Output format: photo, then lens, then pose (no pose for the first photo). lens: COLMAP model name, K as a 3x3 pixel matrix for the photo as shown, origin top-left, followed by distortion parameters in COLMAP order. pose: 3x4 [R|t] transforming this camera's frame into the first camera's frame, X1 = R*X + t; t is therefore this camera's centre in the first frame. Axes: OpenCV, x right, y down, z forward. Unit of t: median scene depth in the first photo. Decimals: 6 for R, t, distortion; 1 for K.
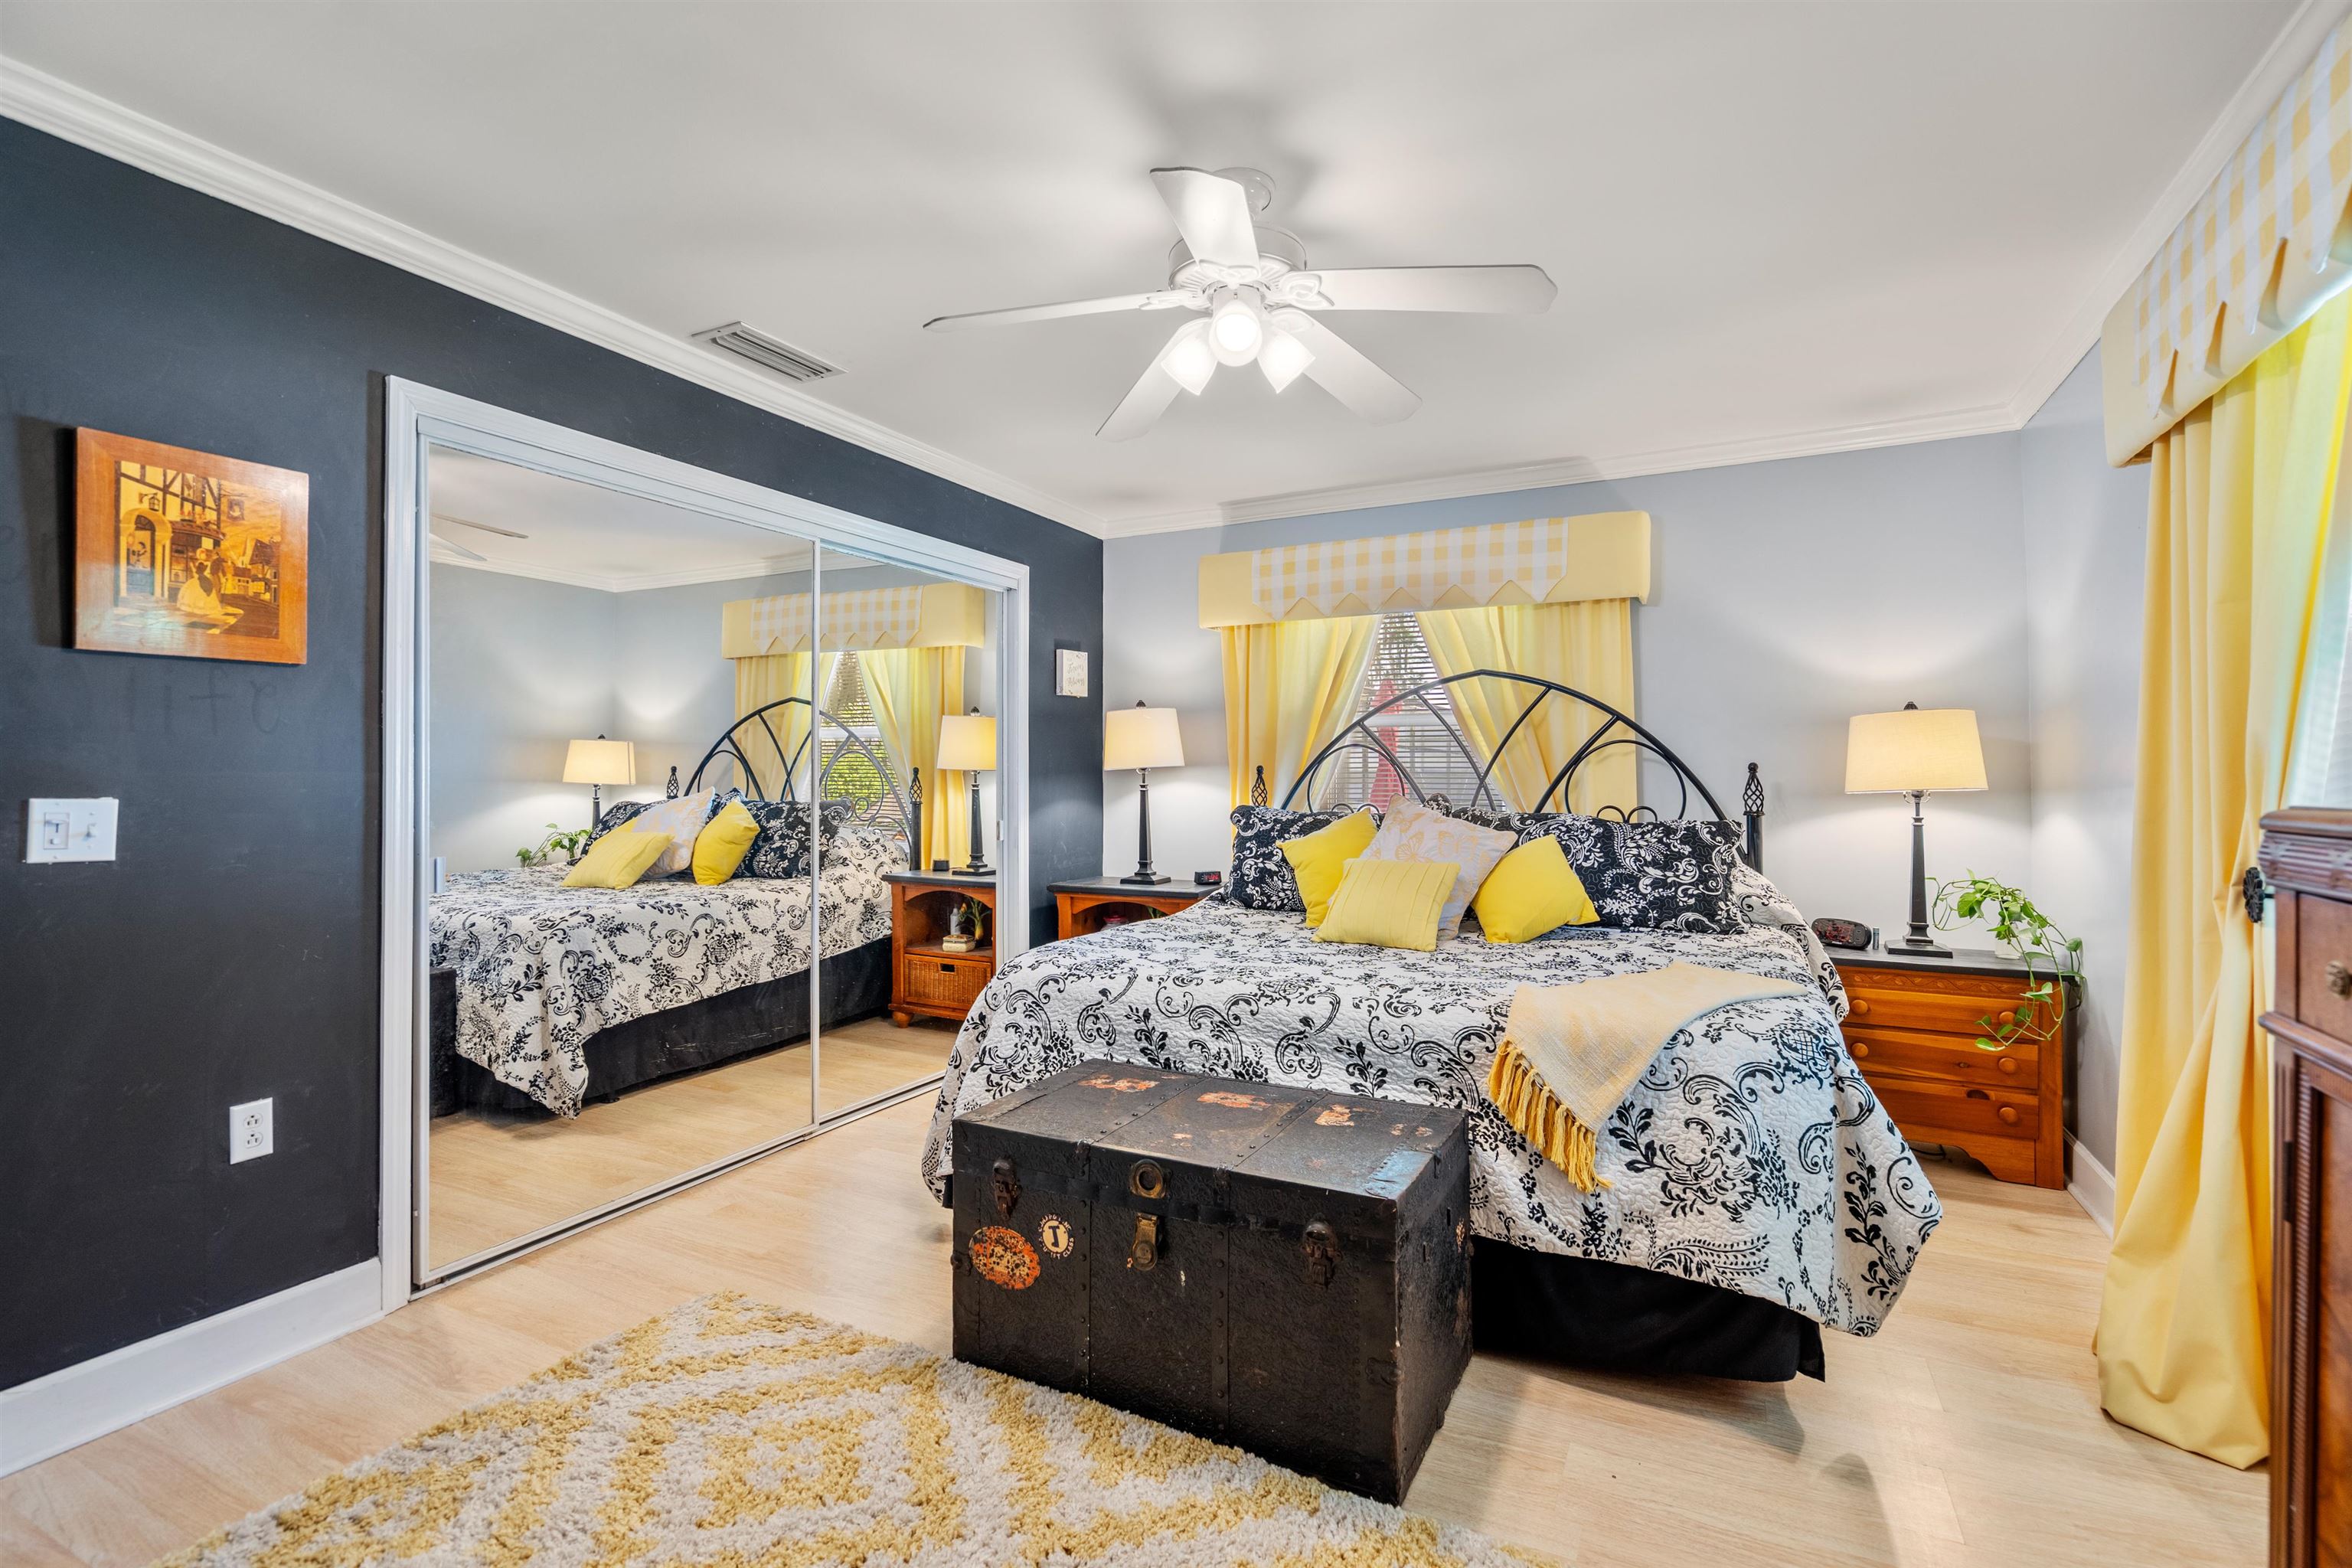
lens RADIAL K [[1076.9, 0, 1172.4], [0, 1076.9, 743.8], [0, 0, 1]] dist [-0.003792, 0.000750]
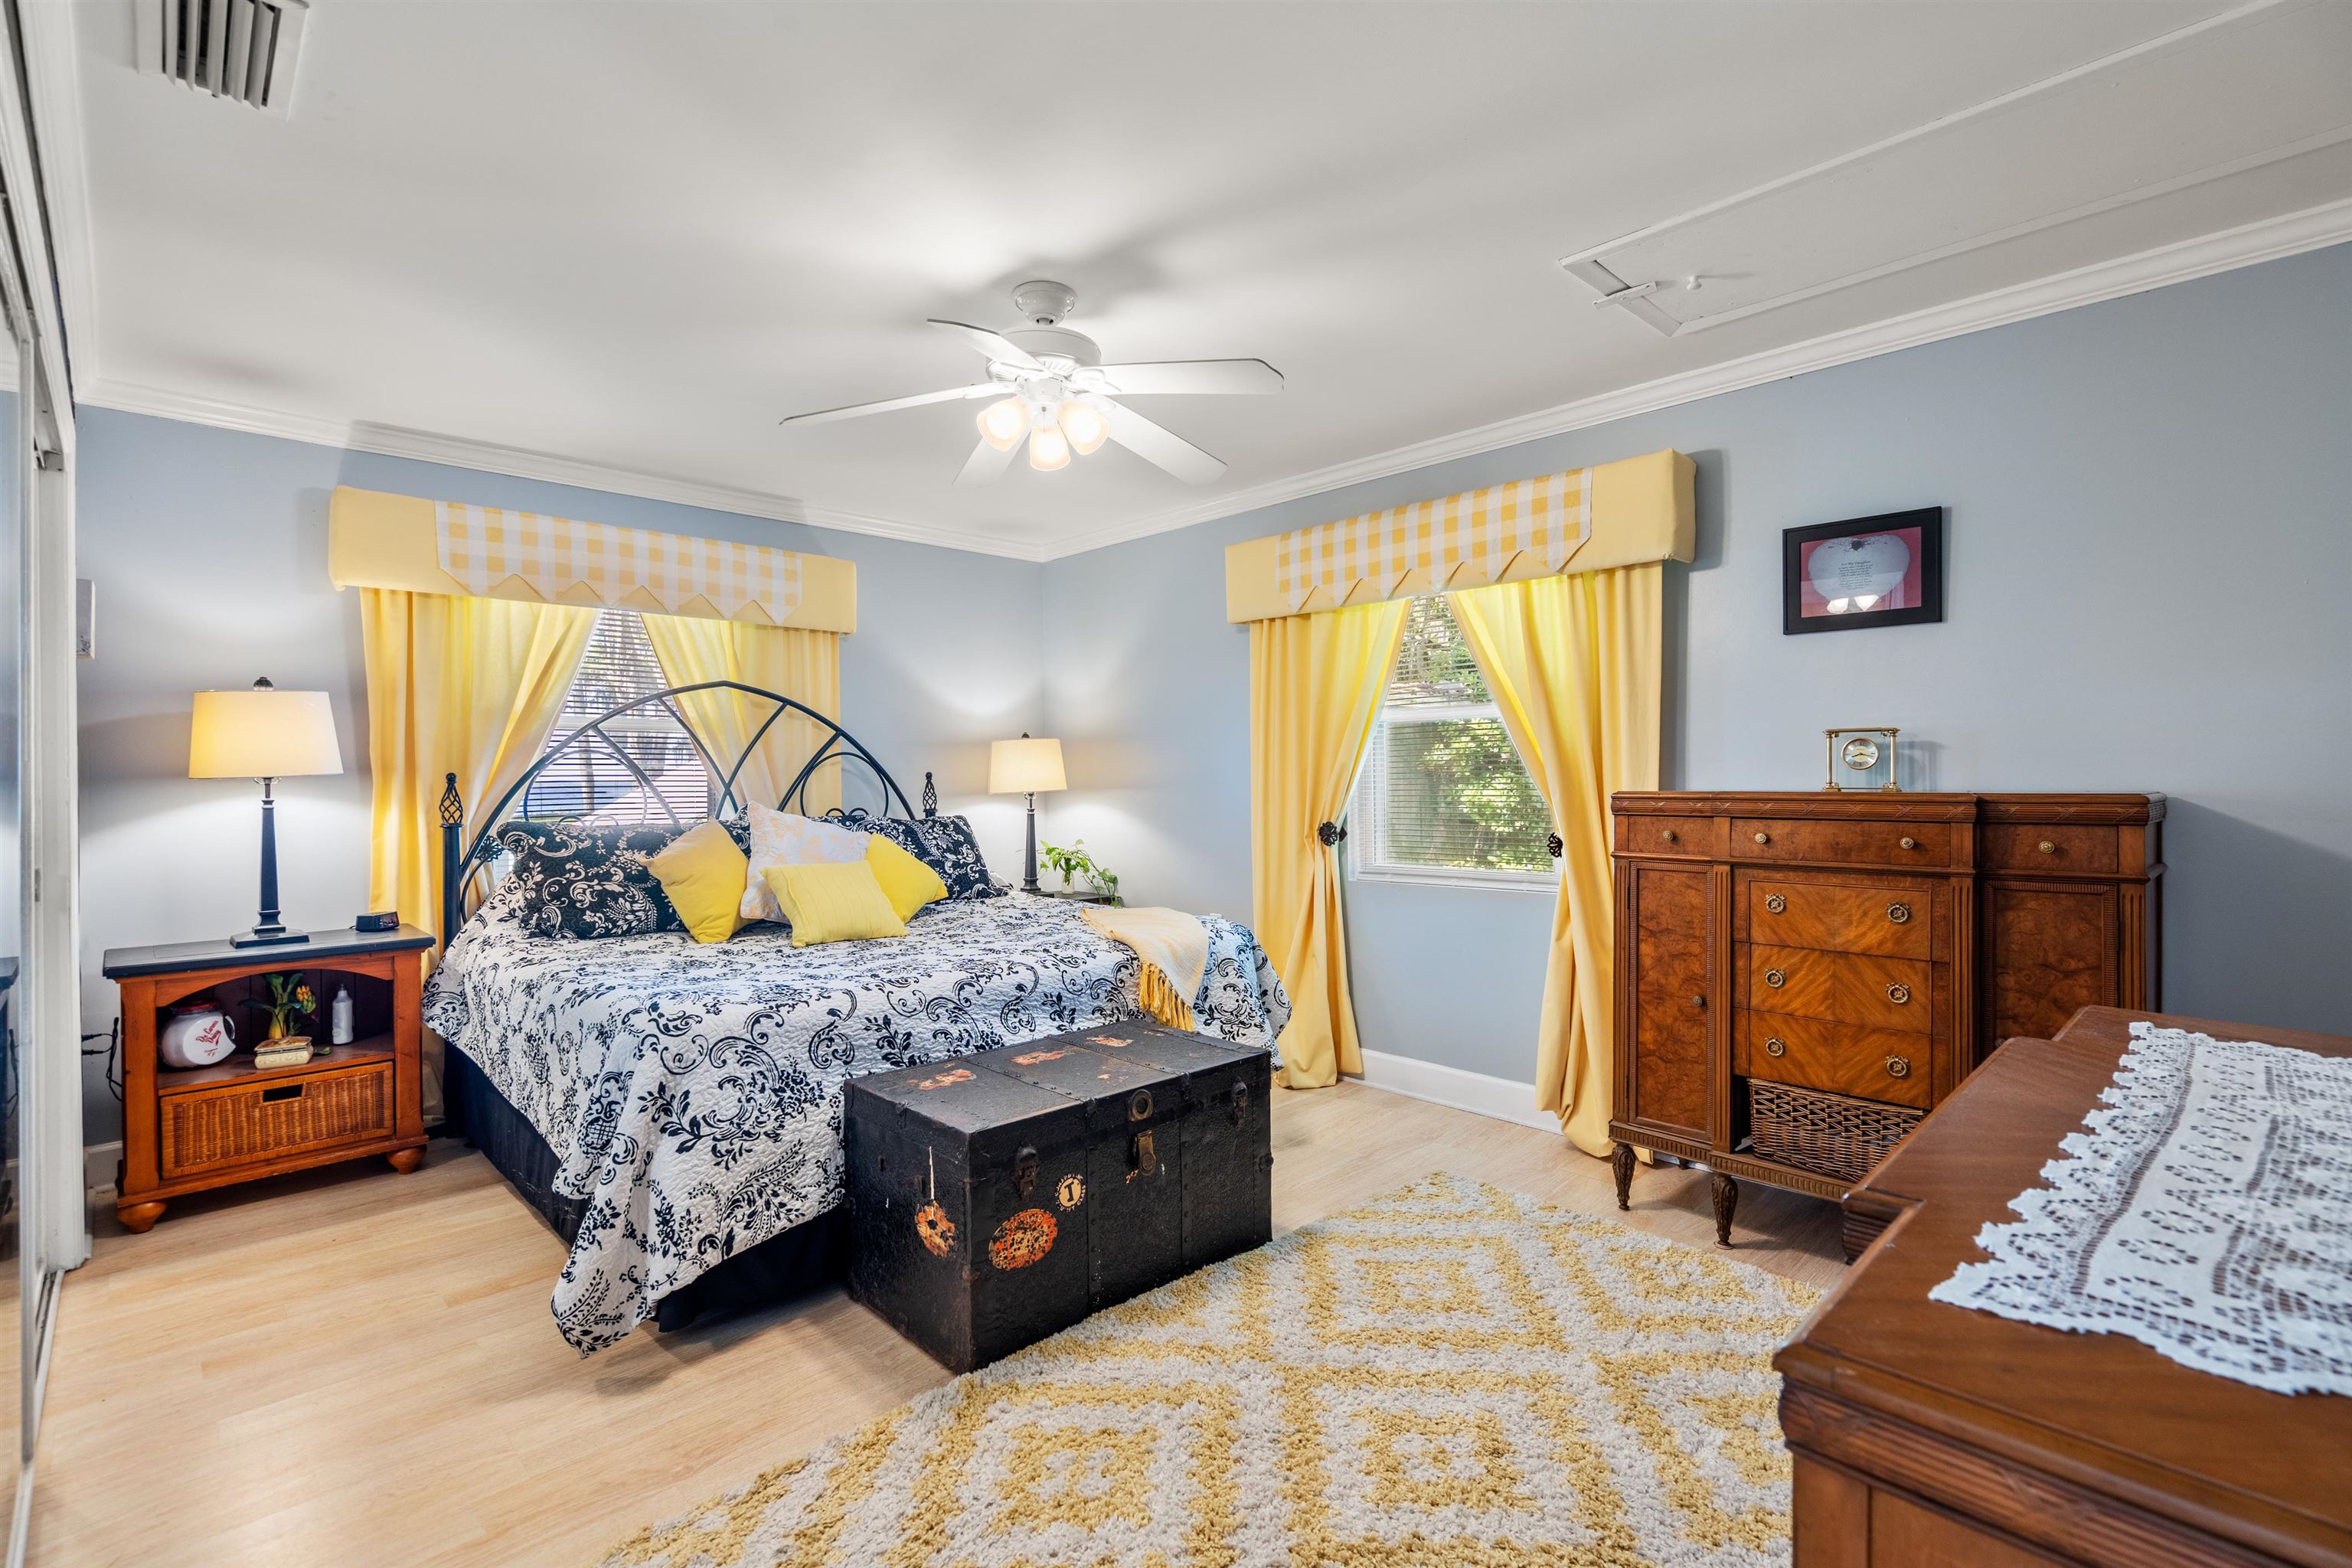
lens RADIAL K [[1068.8, 0, 1173.6], [0, 1068.8, 777.2], [0, 0, 1]] dist [-0.000483, 0.000326]
pose [[0.326624, -0.000868, 0.945154, -0.901225], [-0.021108, 0.999743, 0.008213, 0.008927], [-0.944919, -0.022633, 0.326522, 0.431556]]
